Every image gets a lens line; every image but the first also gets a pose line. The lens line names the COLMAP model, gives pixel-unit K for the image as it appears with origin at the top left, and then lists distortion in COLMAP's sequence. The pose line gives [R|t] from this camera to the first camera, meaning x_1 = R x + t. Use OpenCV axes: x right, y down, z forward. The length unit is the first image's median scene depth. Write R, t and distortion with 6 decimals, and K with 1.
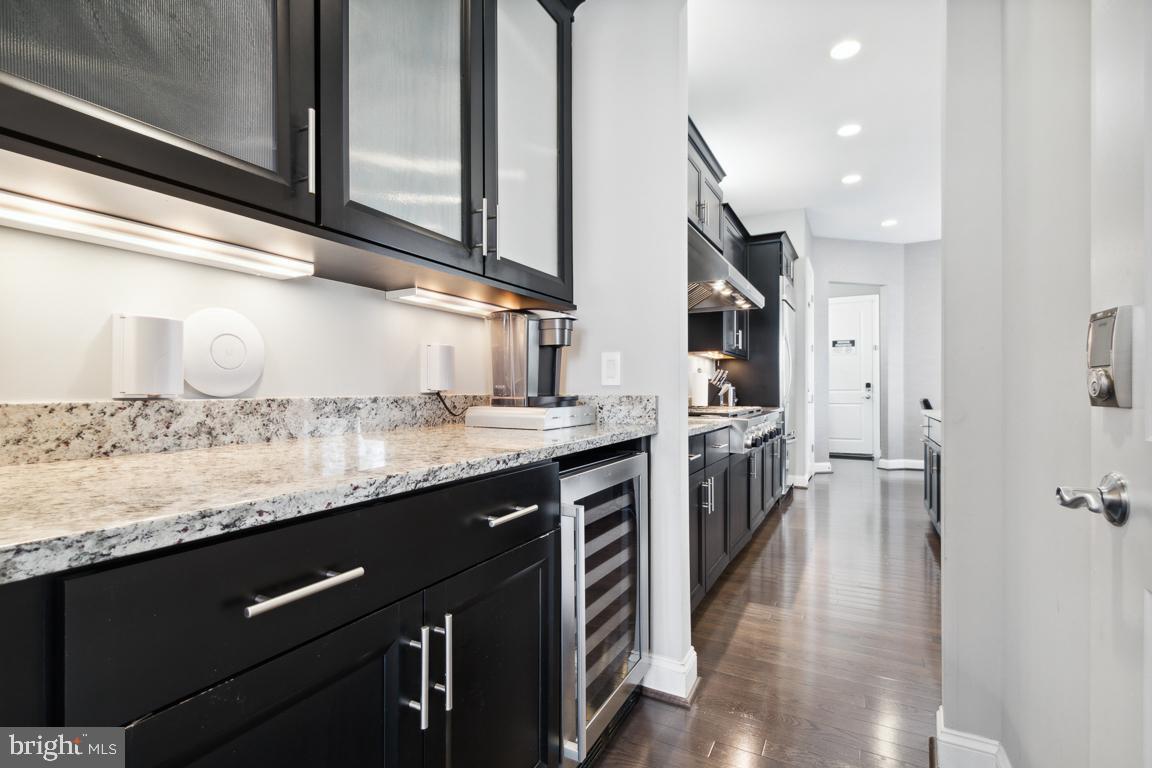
lens RADIAL K [[545.8, 0, 576.0], [0, 545.8, 386.7], [0, 0, 1]] dist [0.001580, -0.000630]
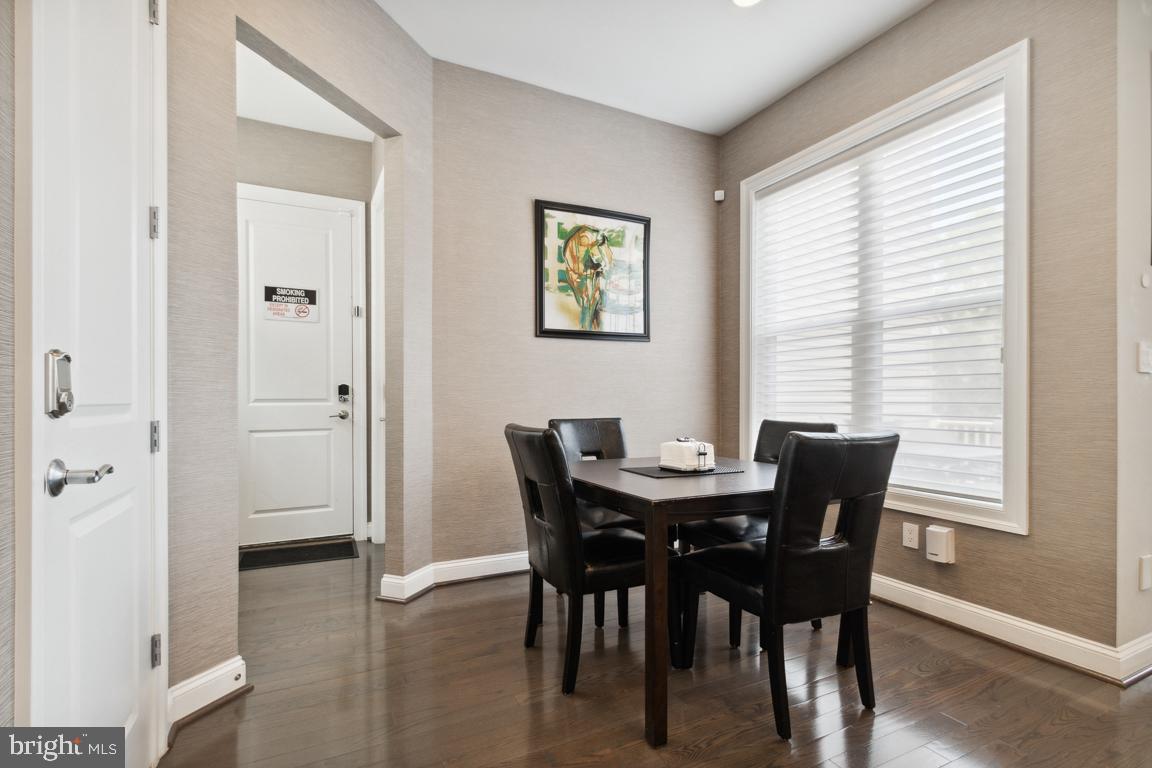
lens RADIAL K [[545.8, 0, 580.7], [0, 545.8, 394.0], [0, 0, 1]] dist [0.001580, -0.000630]
pose [[0.591312, 0.004225, 0.806432, 0.273698], [0.003092, 0.999967, -0.007506, 0.004938], [-0.806437, 0.006932, 0.591279, 0.551907]]
